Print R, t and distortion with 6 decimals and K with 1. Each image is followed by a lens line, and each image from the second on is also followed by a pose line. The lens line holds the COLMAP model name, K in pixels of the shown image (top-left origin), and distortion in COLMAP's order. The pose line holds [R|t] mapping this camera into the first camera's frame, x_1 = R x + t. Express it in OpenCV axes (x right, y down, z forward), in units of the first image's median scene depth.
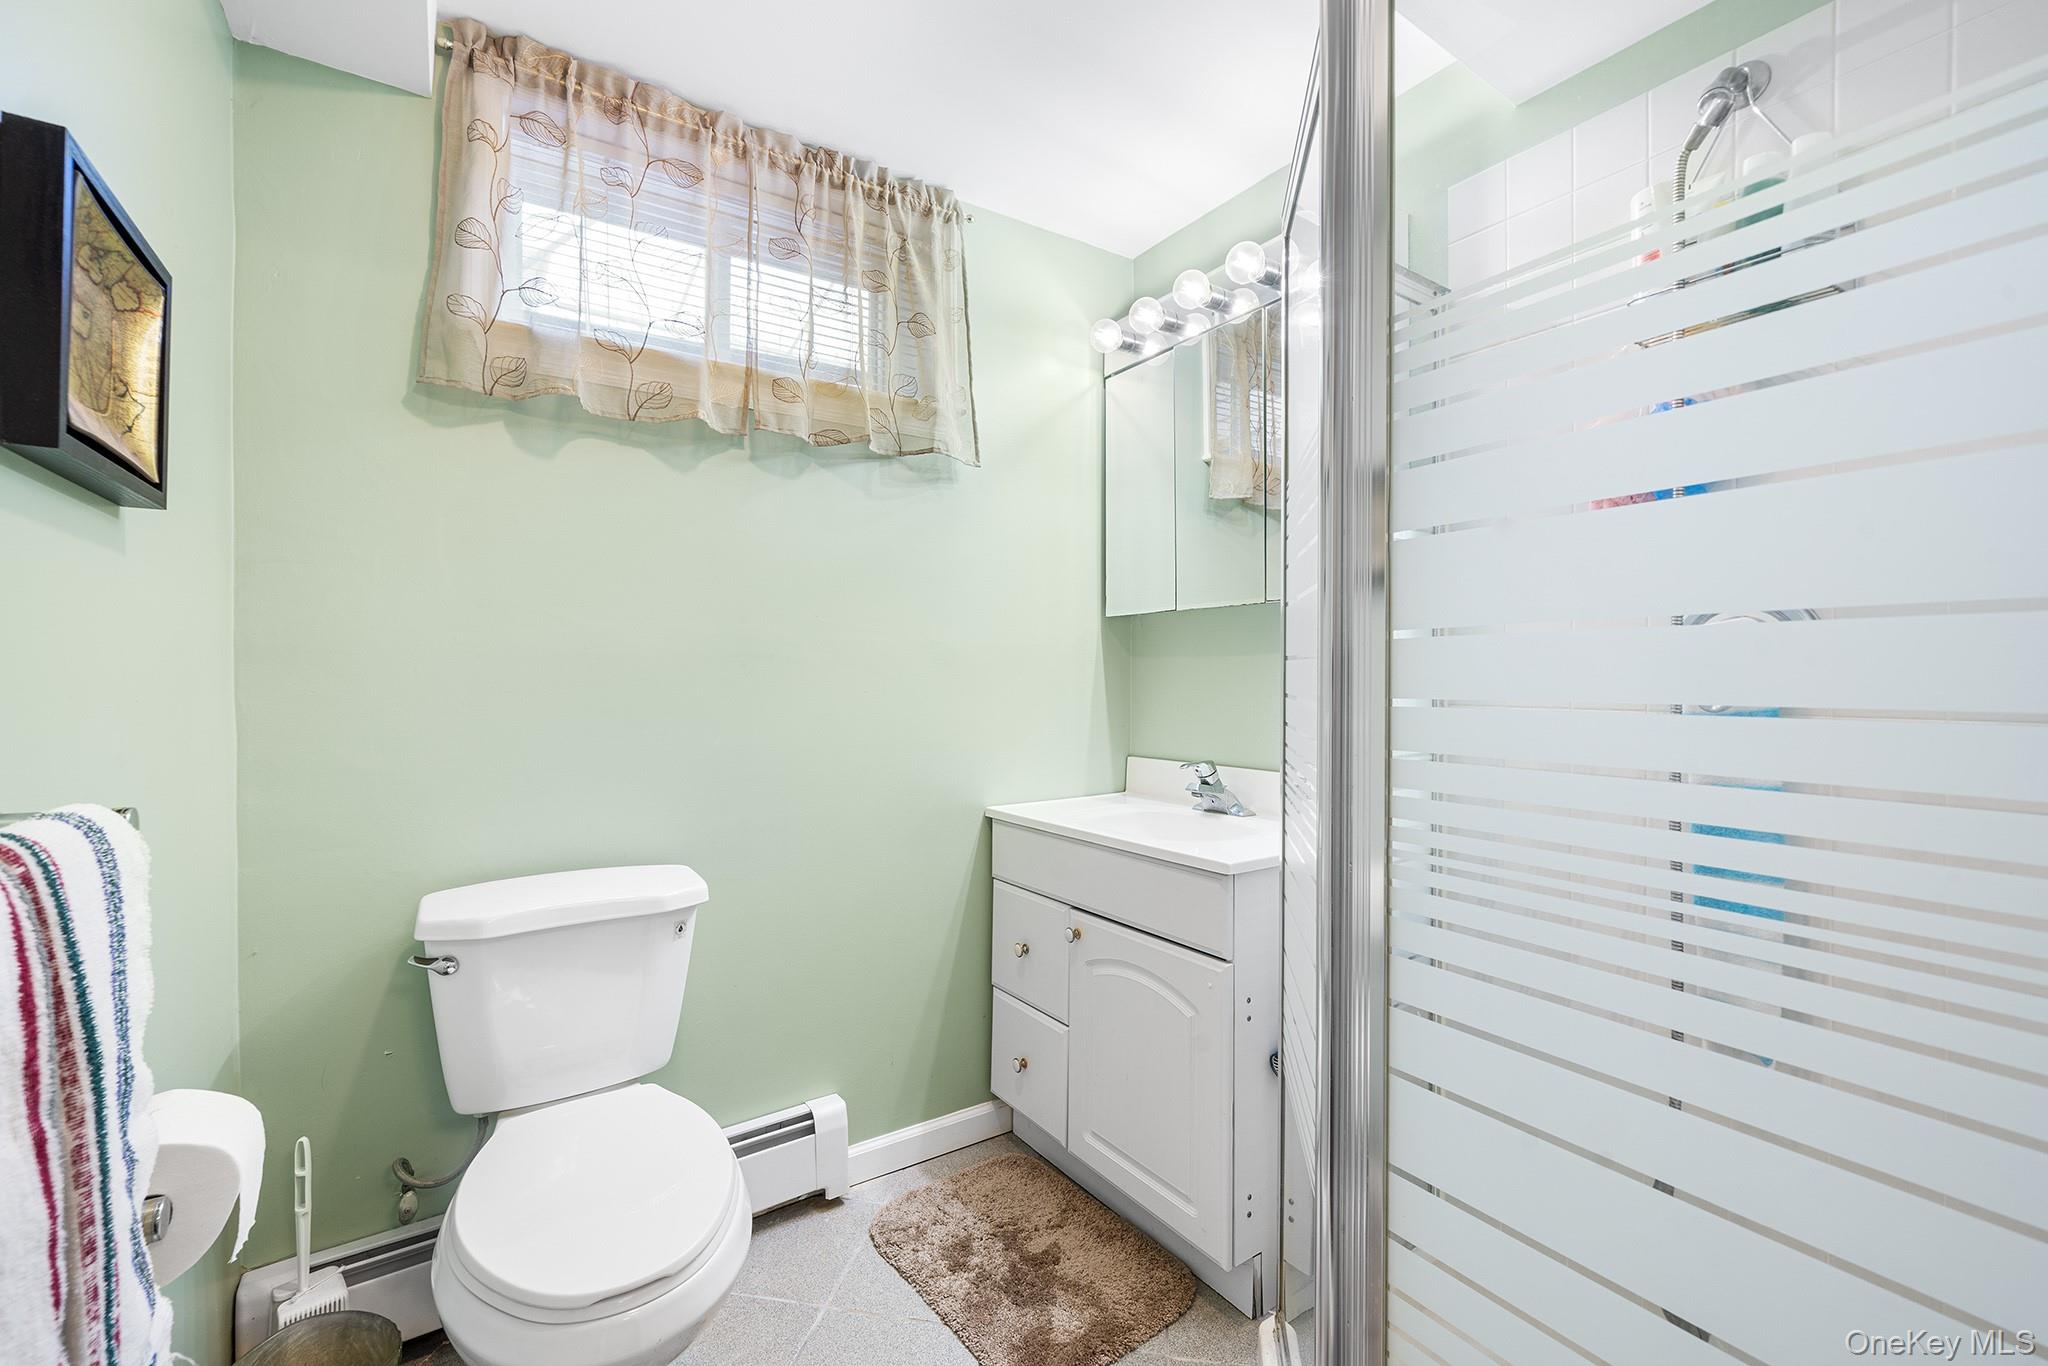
lens RADIAL K [[818.0, 0, 1004.4], [0, 818.0, 676.0], [0, 0, 1]] dist [-0.000126, 0.000059]
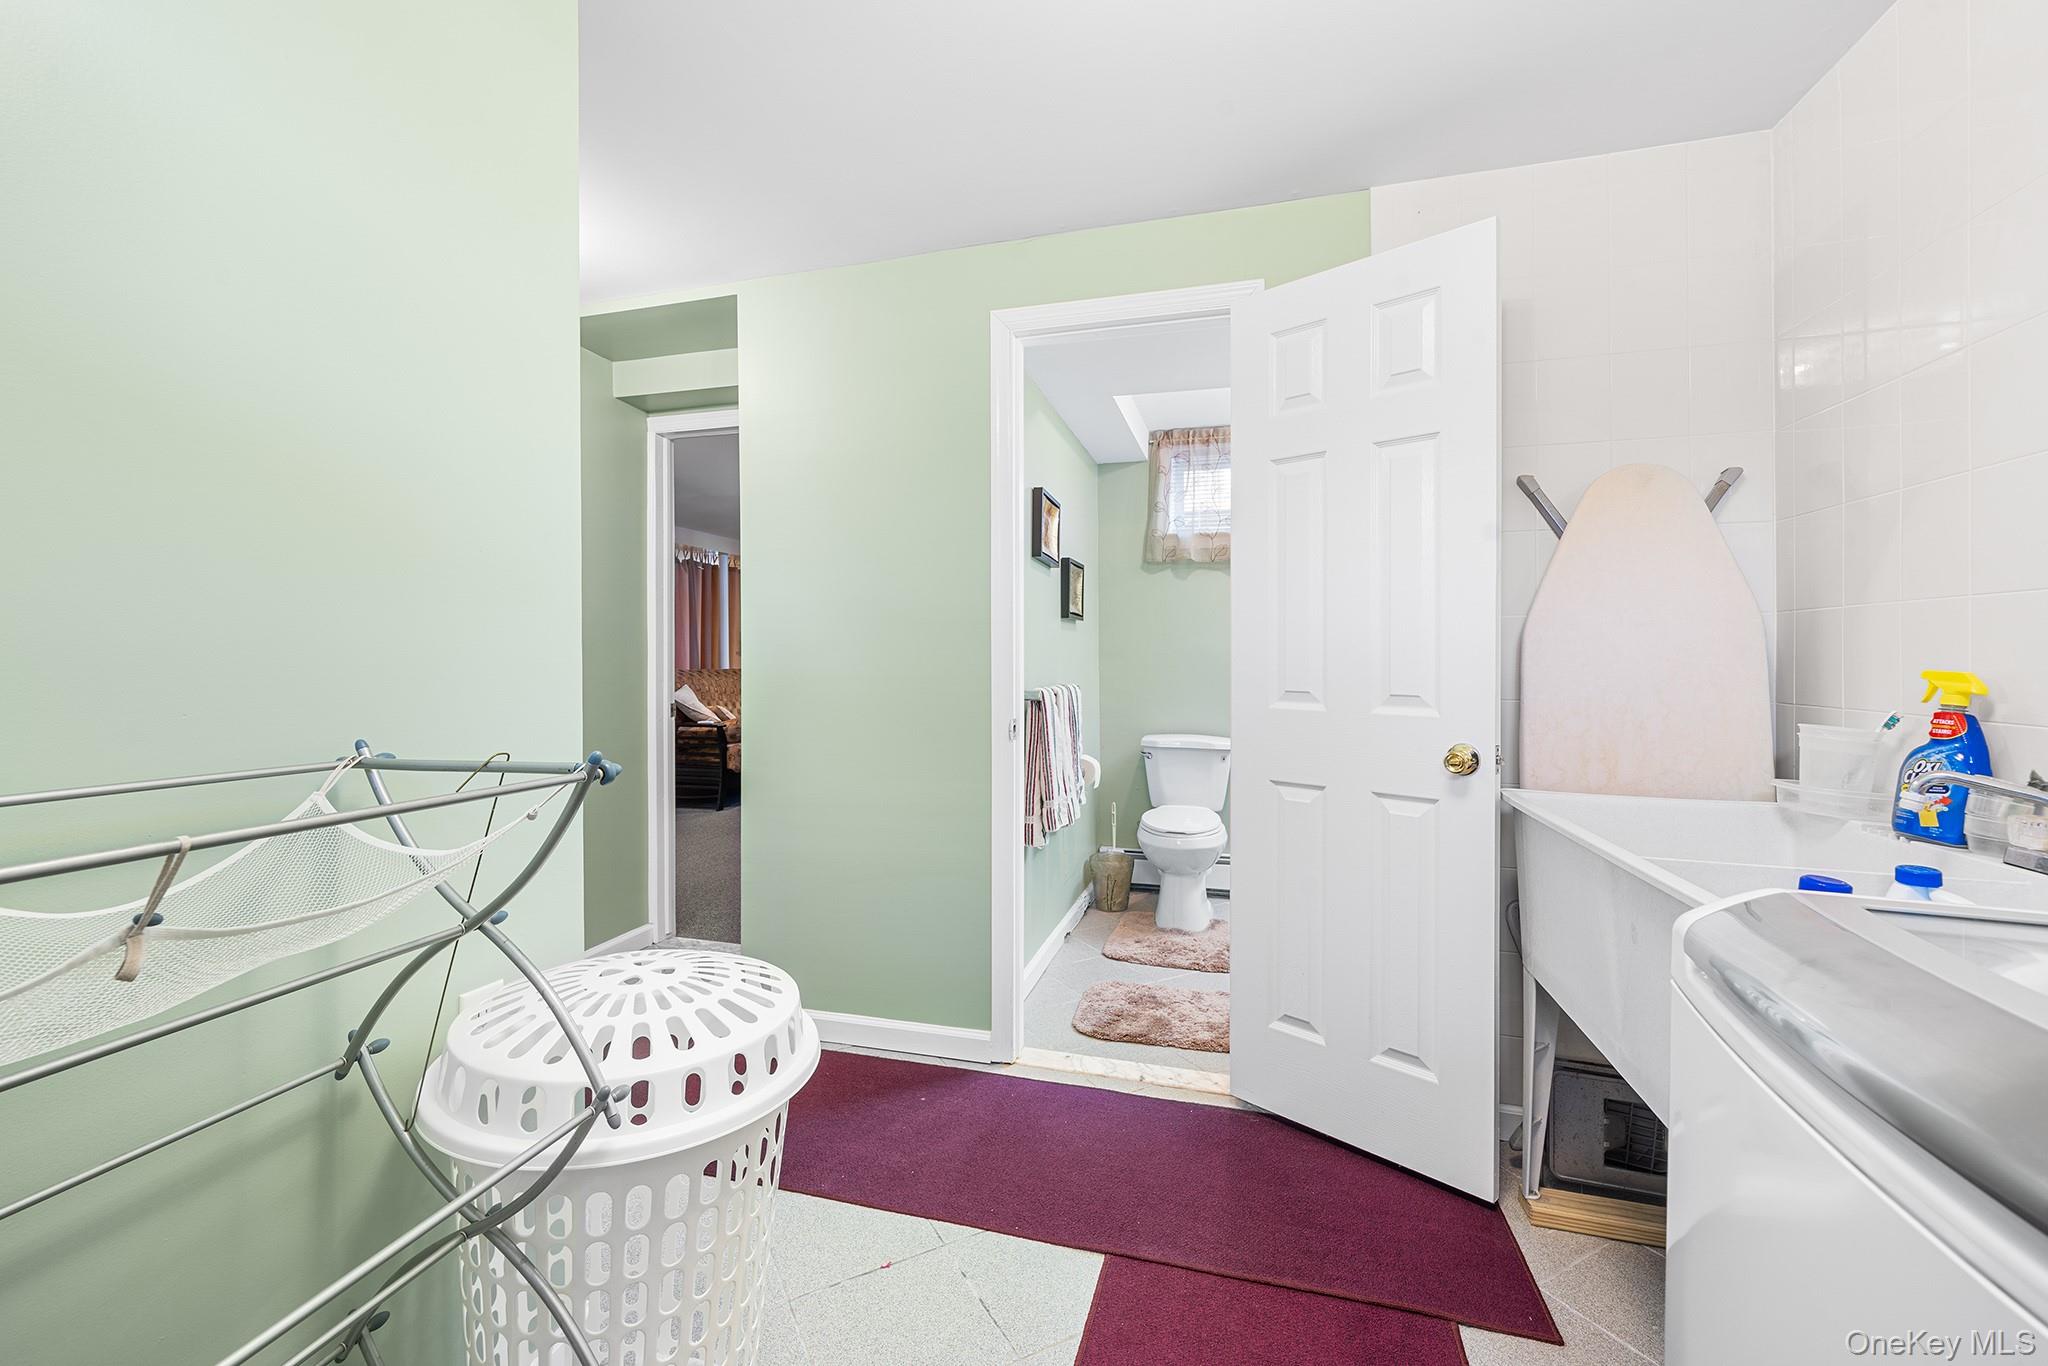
lens RADIAL K [[818.0, 0, 1016.8], [0, 818.0, 675.8], [0, 0, 1]] dist [-0.000126, 0.000059]
pose [[0.666086, 0.010665, -0.745799, 1.117441], [0.008780, 0.999716, 0.022137, -0.020290], [0.745823, -0.021293, 0.665803, -1.241778]]
